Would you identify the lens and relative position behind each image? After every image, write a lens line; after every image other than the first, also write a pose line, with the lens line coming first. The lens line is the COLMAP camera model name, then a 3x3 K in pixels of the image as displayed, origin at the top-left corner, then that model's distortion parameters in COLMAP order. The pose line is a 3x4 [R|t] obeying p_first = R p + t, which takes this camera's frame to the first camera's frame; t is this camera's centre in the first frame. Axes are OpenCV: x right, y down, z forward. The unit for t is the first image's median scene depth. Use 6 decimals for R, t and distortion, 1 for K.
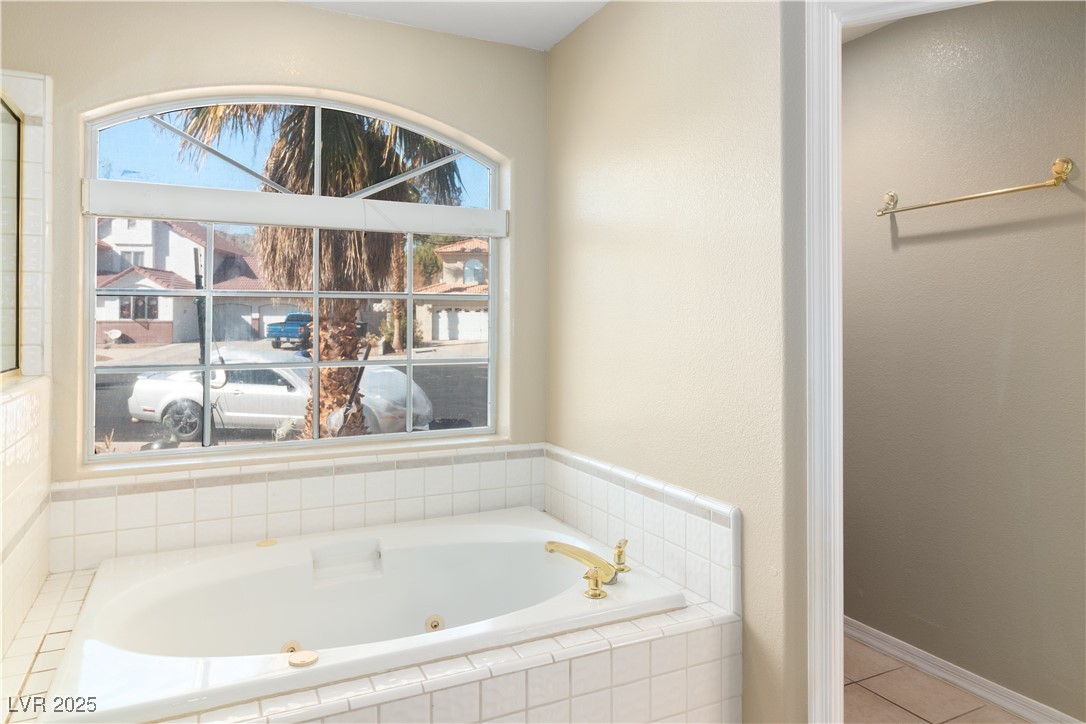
lens RADIAL K [[717.2, 0, 547.3], [0, 717.2, 324.8], [0, 0, 1]] dist [0.000519, -0.000158]
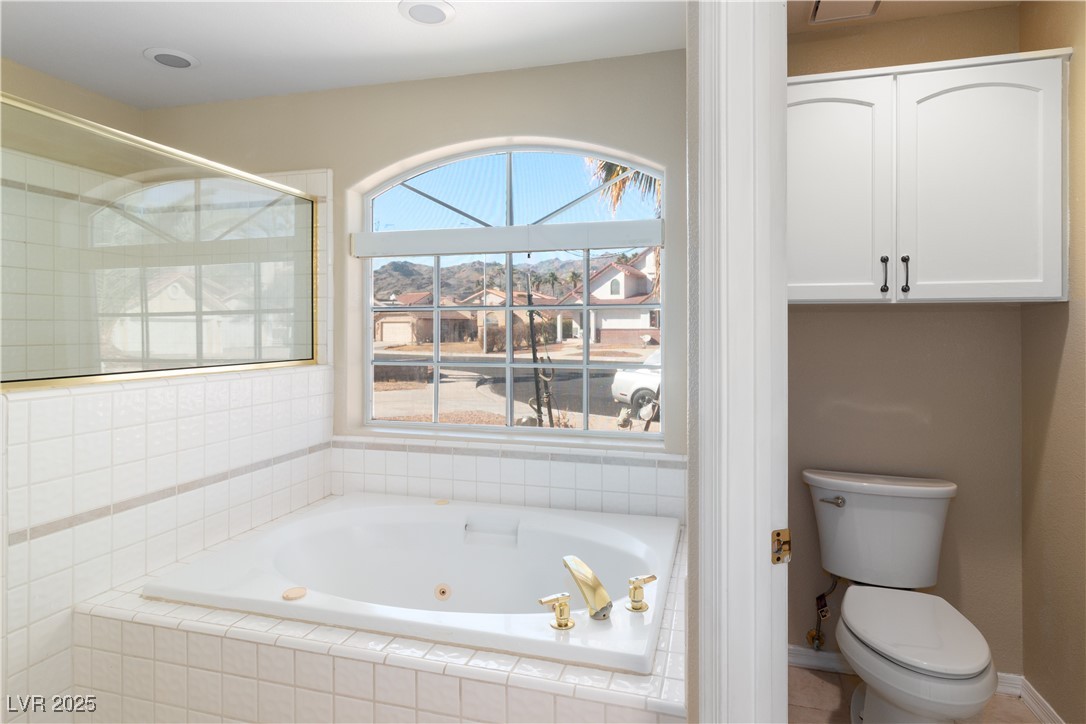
lens RADIAL K [[595.7, 0, 550.5], [0, 595.7, 330.1], [0, 0, 1]] dist [0.001306, 0.001330]
pose [[0.746968, 0.002443, -0.664856, 0.415559], [-0.004497, 0.999989, -0.001378, -0.002740], [0.664845, 0.004019, 0.746970, 0.300339]]
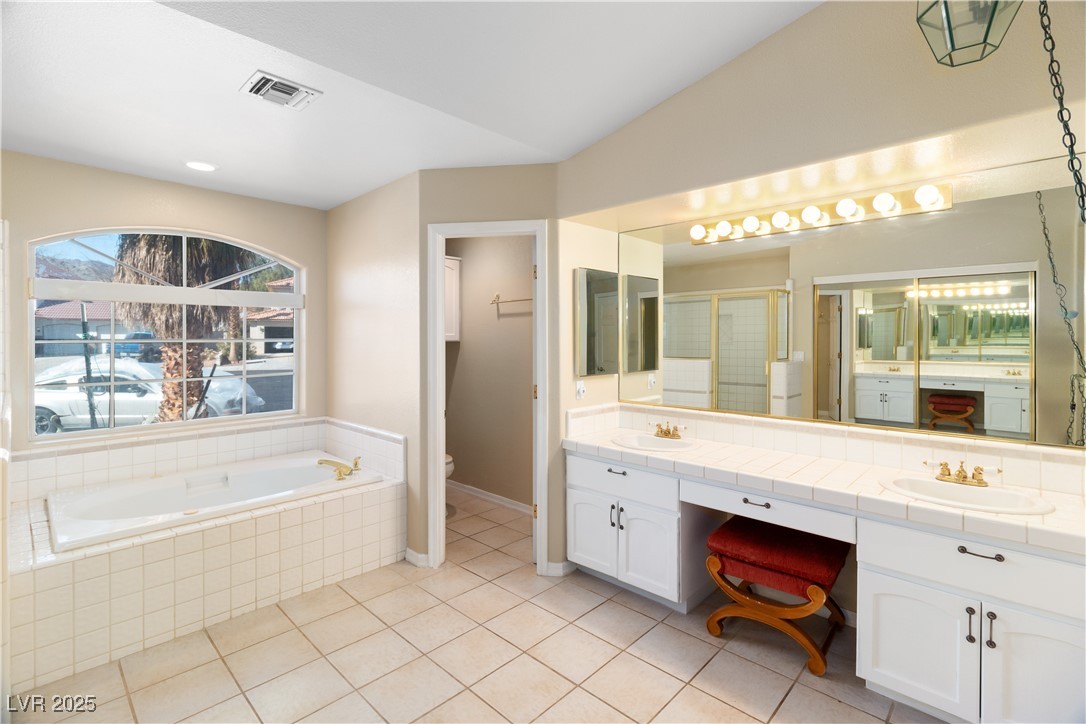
lens RADIAL K [[499.2, 0, 548.4], [0, 499.2, 346.7], [0, 0, 1]] dist [0.002855, 0.000006]
pose [[0.936973, -0.005296, 0.349361, 0.098098], [0.000777, 0.999914, 0.013075, -0.043696], [-0.349400, -0.011980, 0.936897, -0.508938]]
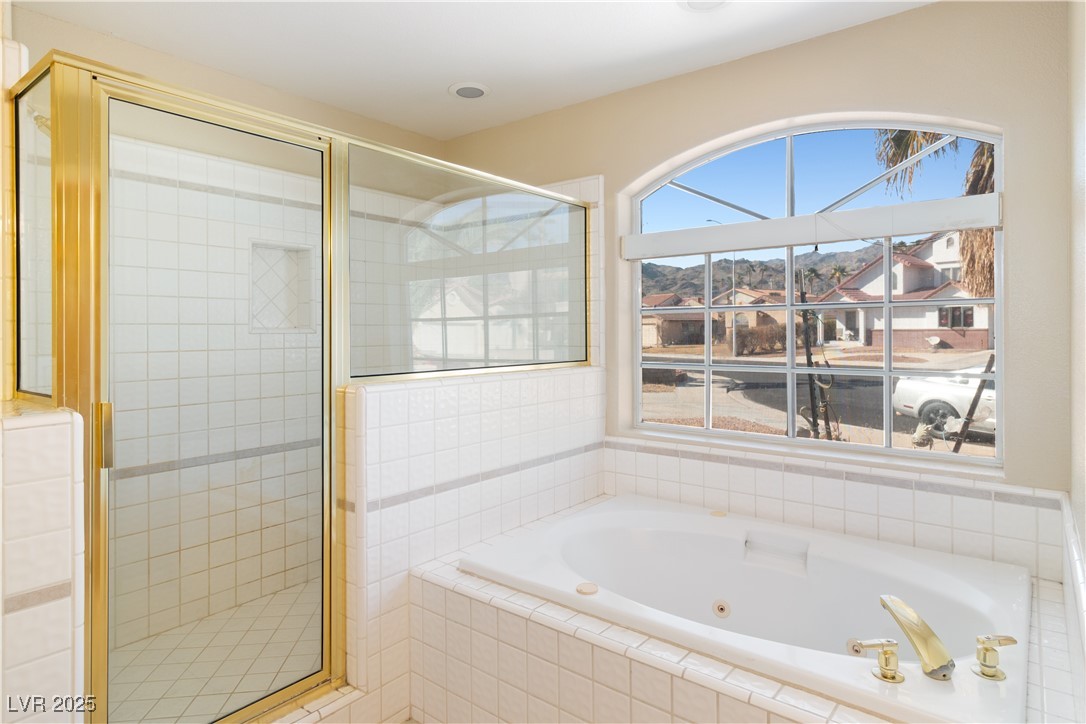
lens RADIAL K [[609.3, 0, 552.7], [0, 609.3, 332.7], [0, 0, 1]] dist [0.001298, 0.001035]
pose [[0.432006, 0.000464, -0.901871, 0.377370], [0.000064, 1.000000, 0.000545, -0.002718], [0.901871, -0.000293, 0.432006, 0.272452]]
